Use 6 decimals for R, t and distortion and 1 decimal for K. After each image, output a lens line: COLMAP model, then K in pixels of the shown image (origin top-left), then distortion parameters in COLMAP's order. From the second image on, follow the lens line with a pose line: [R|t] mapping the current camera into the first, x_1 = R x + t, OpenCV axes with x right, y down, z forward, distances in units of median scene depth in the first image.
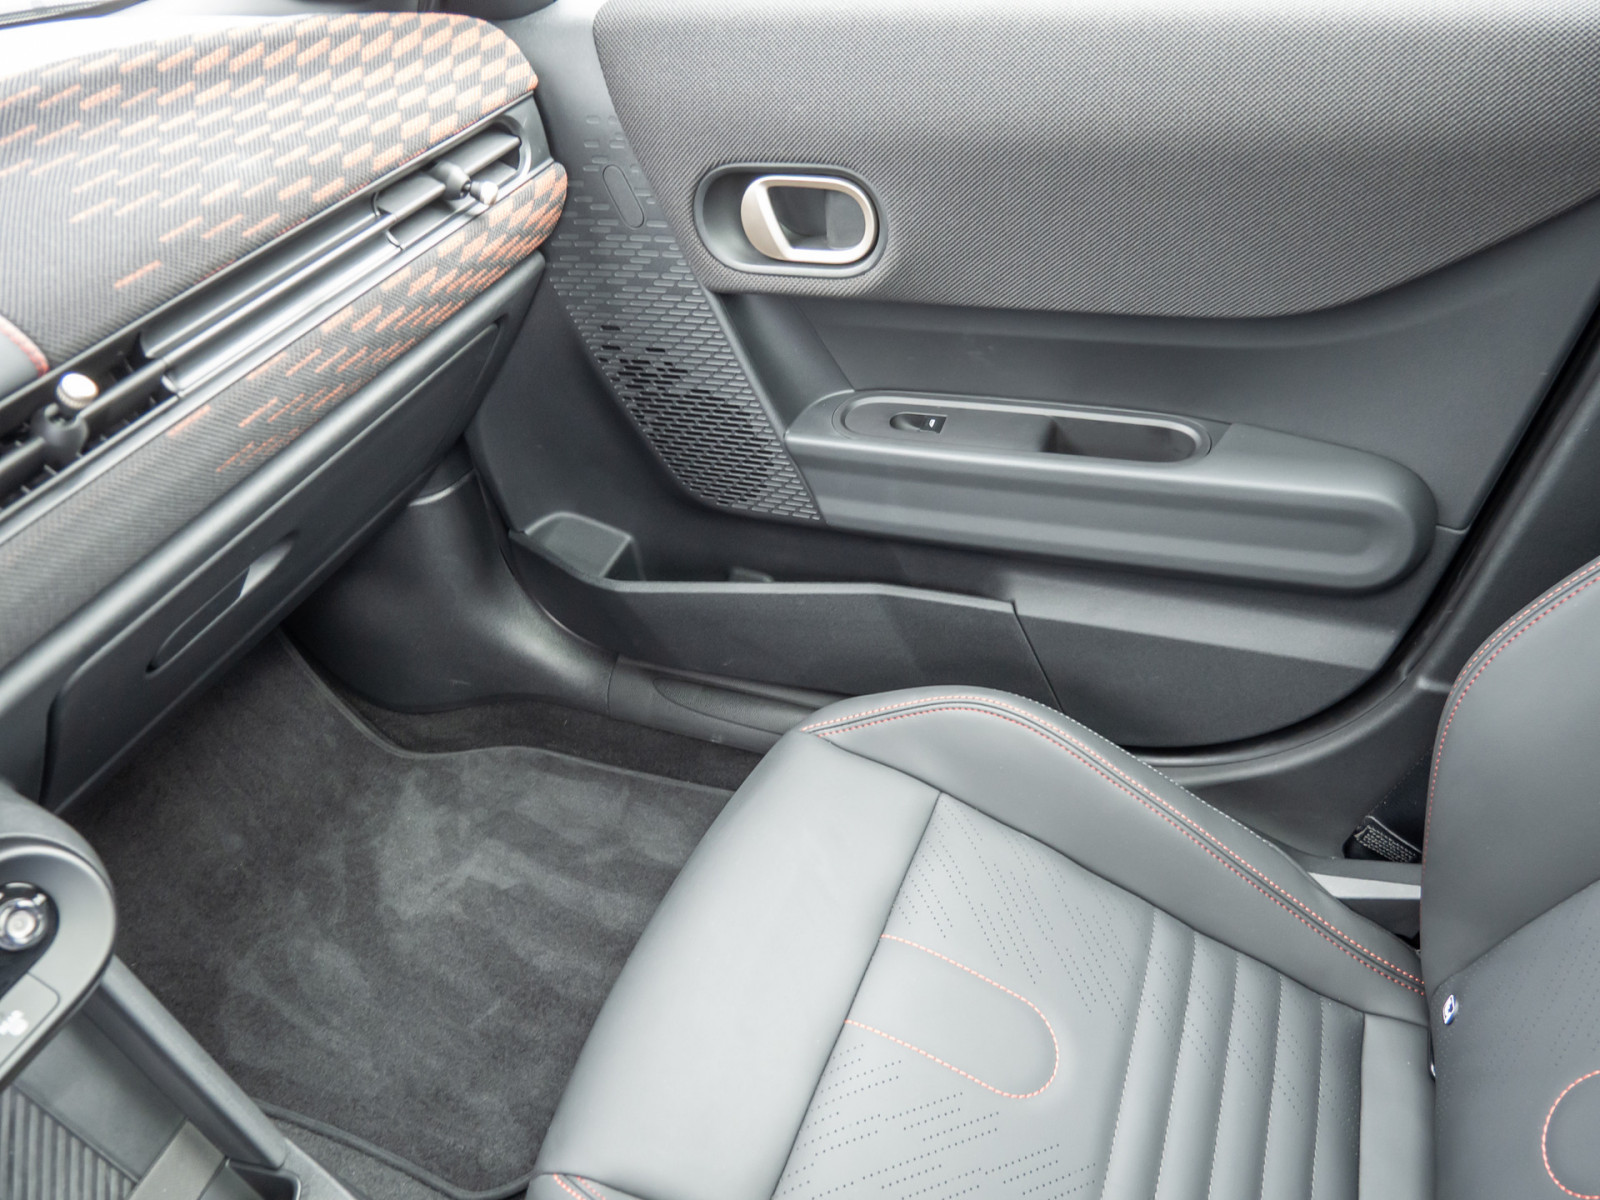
lens RADIAL K [[1136.0, 0, 796.3], [0, 1136.0, 604.1], [0, 0, 1]] dist [-0.055003, 0.013663]
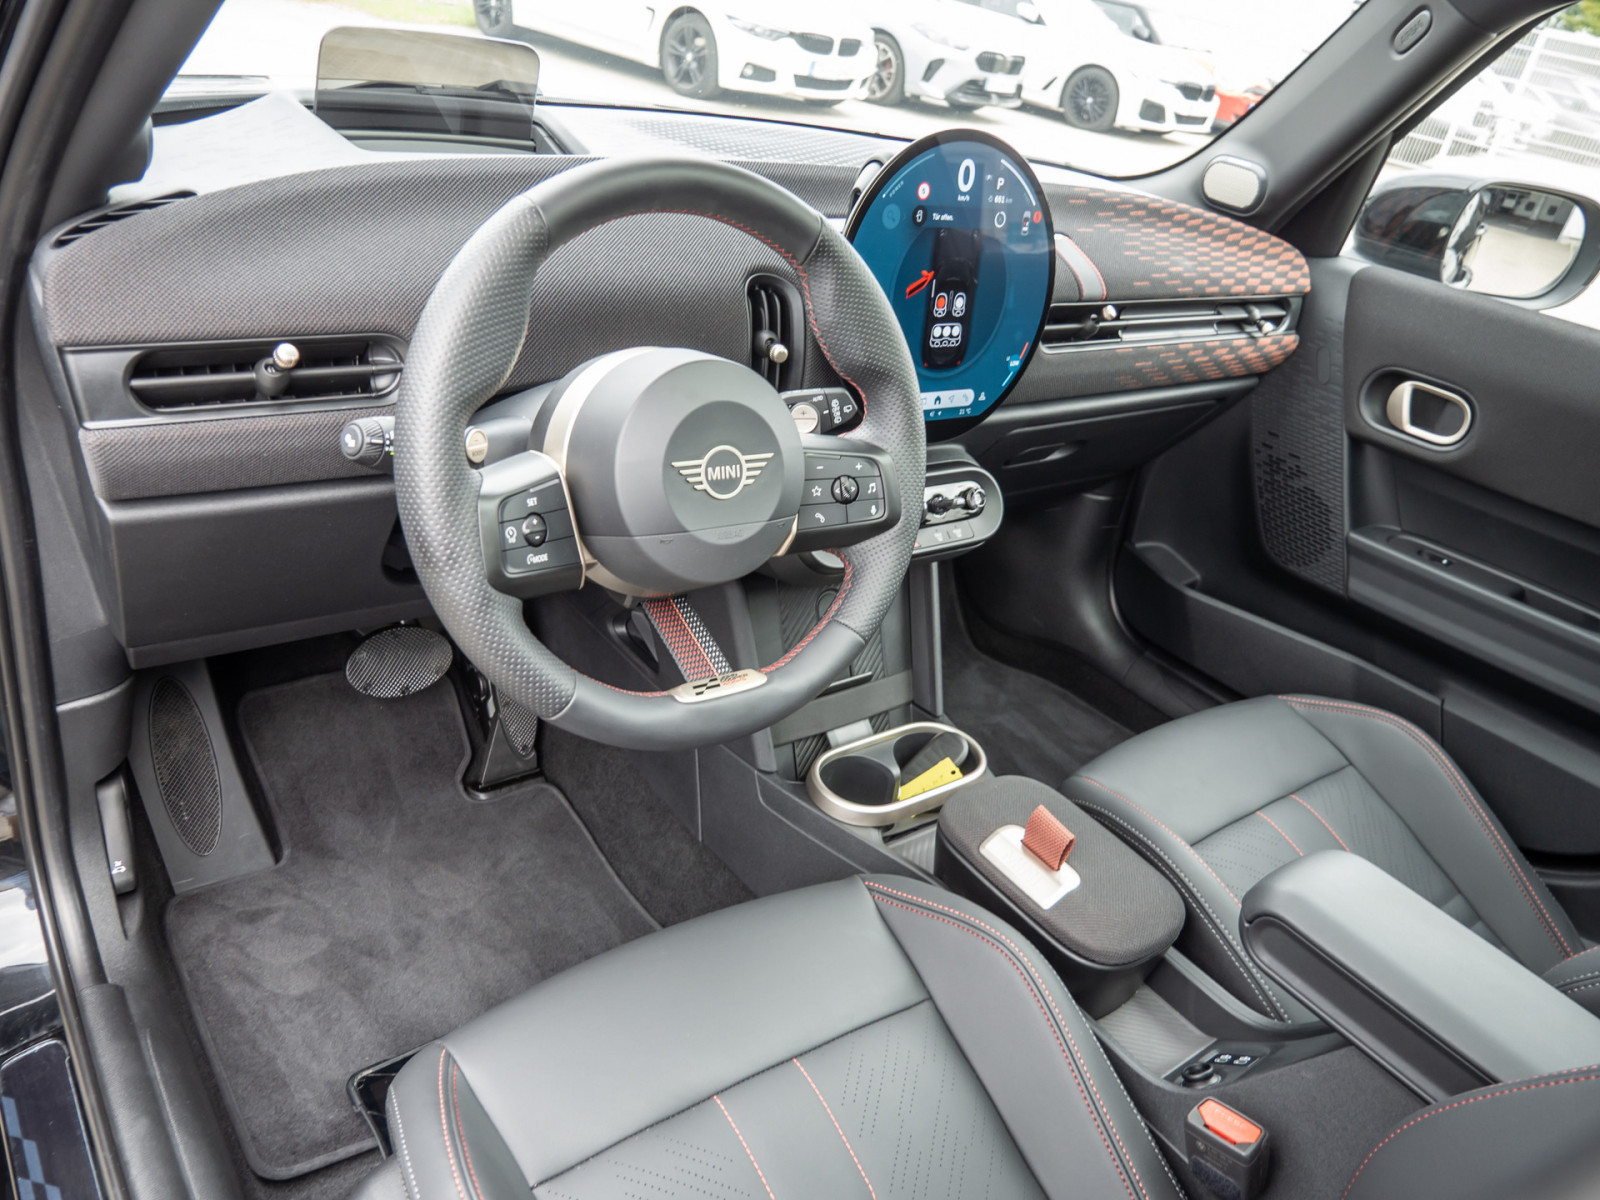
lens RADIAL K [[1136.0, 0, 797.4], [0, 1136.0, 616.7], [0, 0, 1]] dist [-0.055003, 0.013663]
pose [[0.831097, 0.432236, -0.349929, -0.058810], [-0.493513, 0.863282, -0.105779, 0.581756], [0.256366, 0.260607, 0.930785, -0.746993]]
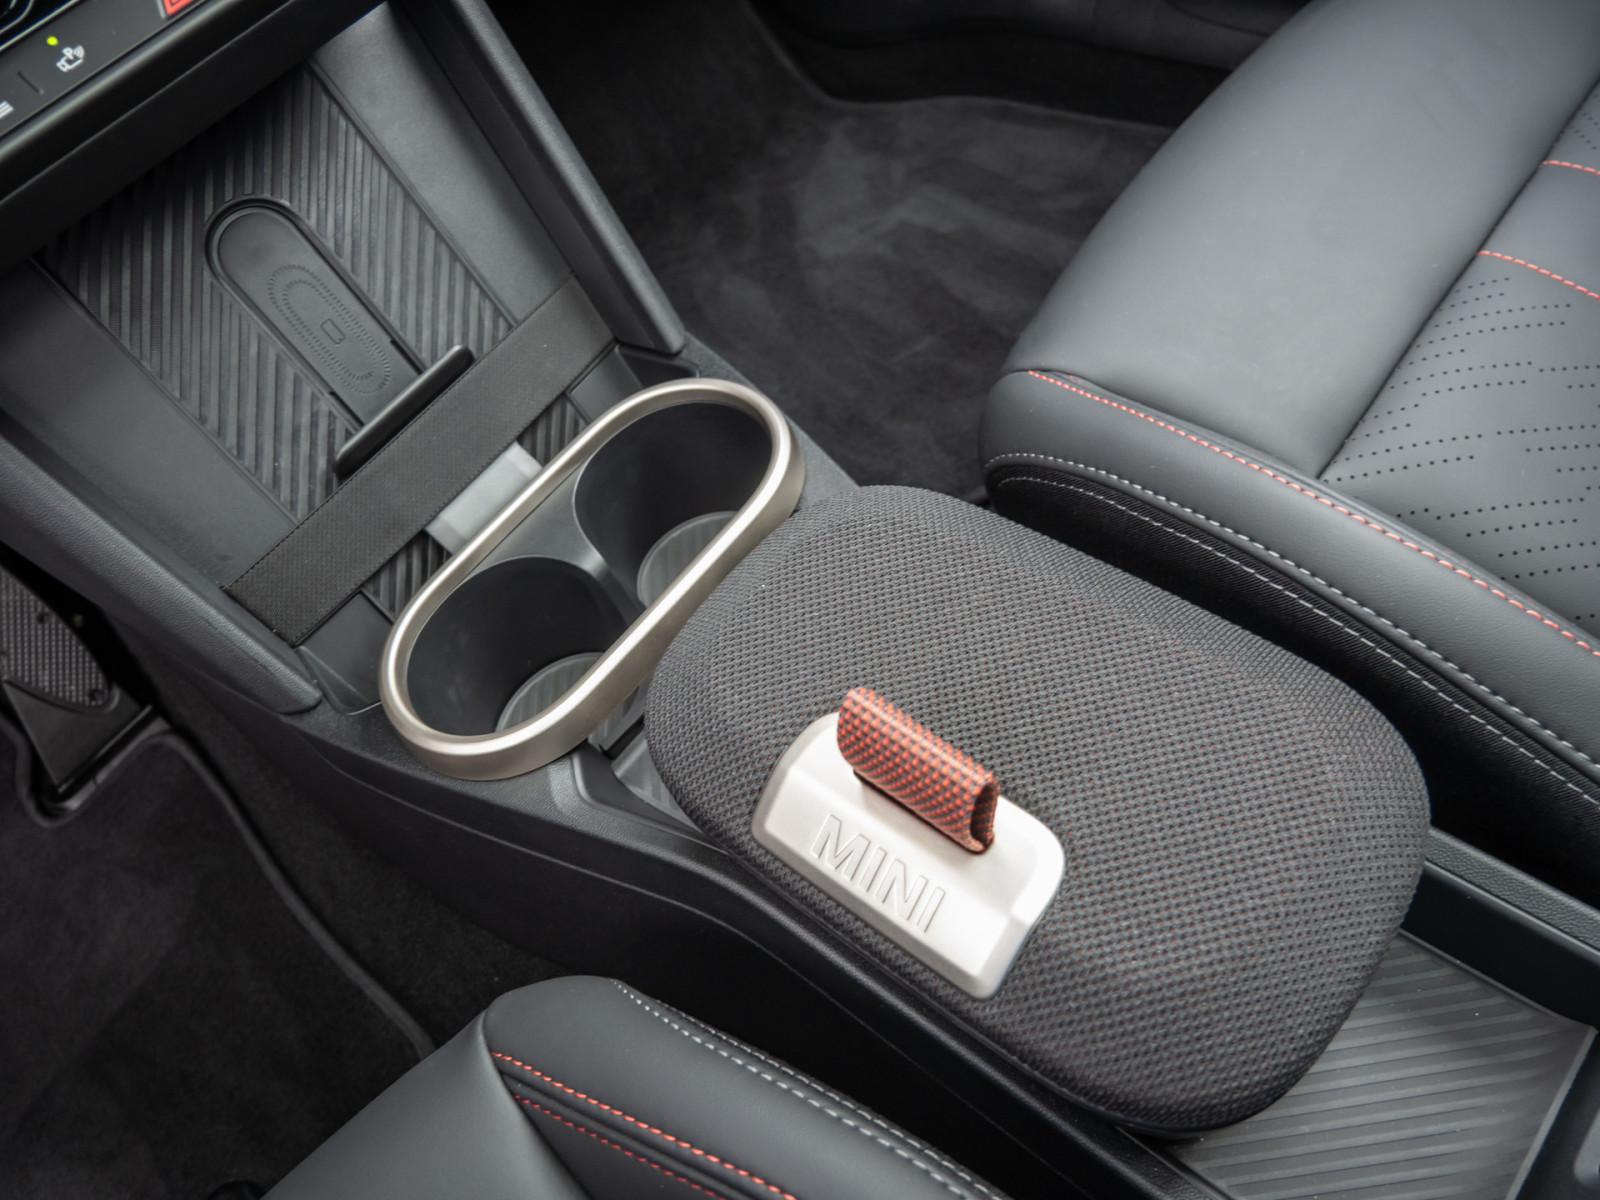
lens RADIAL K [[1136.0, 0, 809.8], [0, 1136.0, 593.3], [0, 0, 1]] dist [-0.055003, 0.013663]
pose [[0.942821, 0.164367, -0.289952, -0.094895], [-0.072363, 0.950140, 0.303311, 0.358199], [0.325349, -0.264986, 0.907706, 0.211587]]
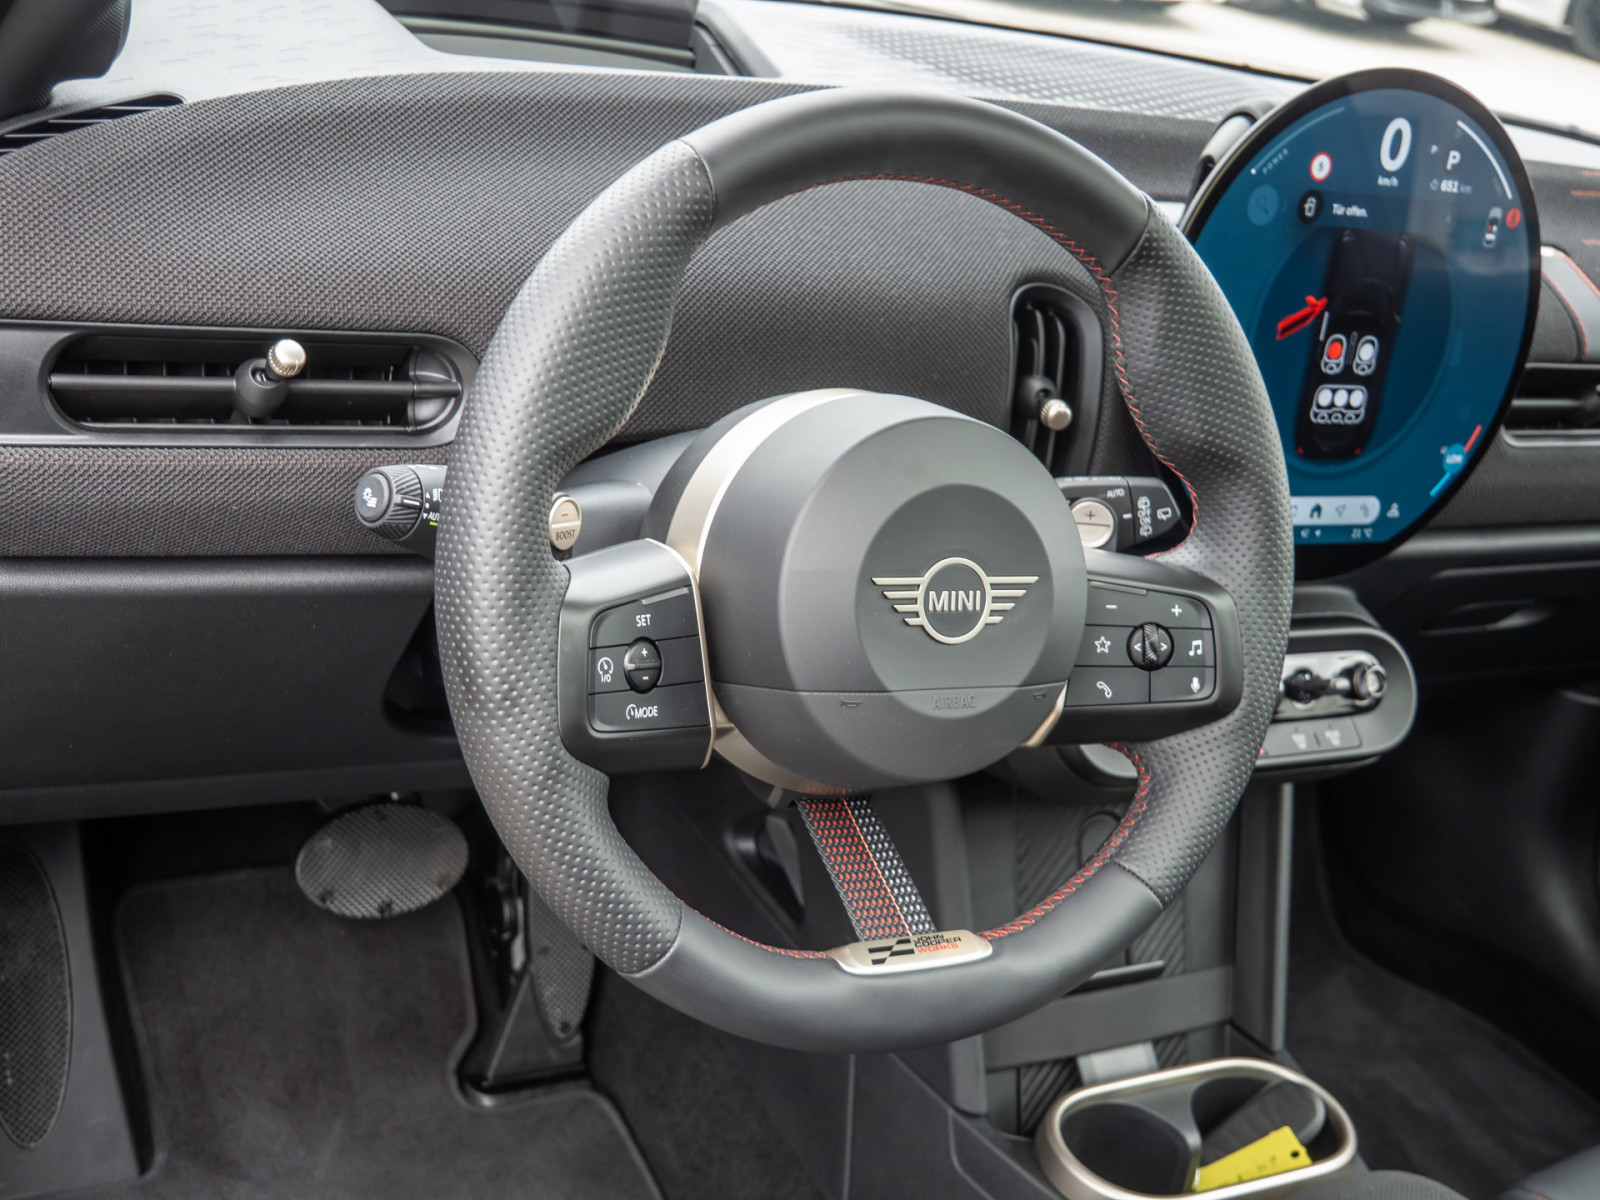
lens RADIAL K [[1929.5, 0, 802.8], [0, 1929.5, 628.6], [0, 0, 1]] dist [0.011816, 0.000000]
pose [[0.736546, 0.459797, -0.496071, -0.055987], [-0.587728, 0.798064, -0.132926, 0.594807], [0.334777, 0.389461, 0.858047, -0.775064]]
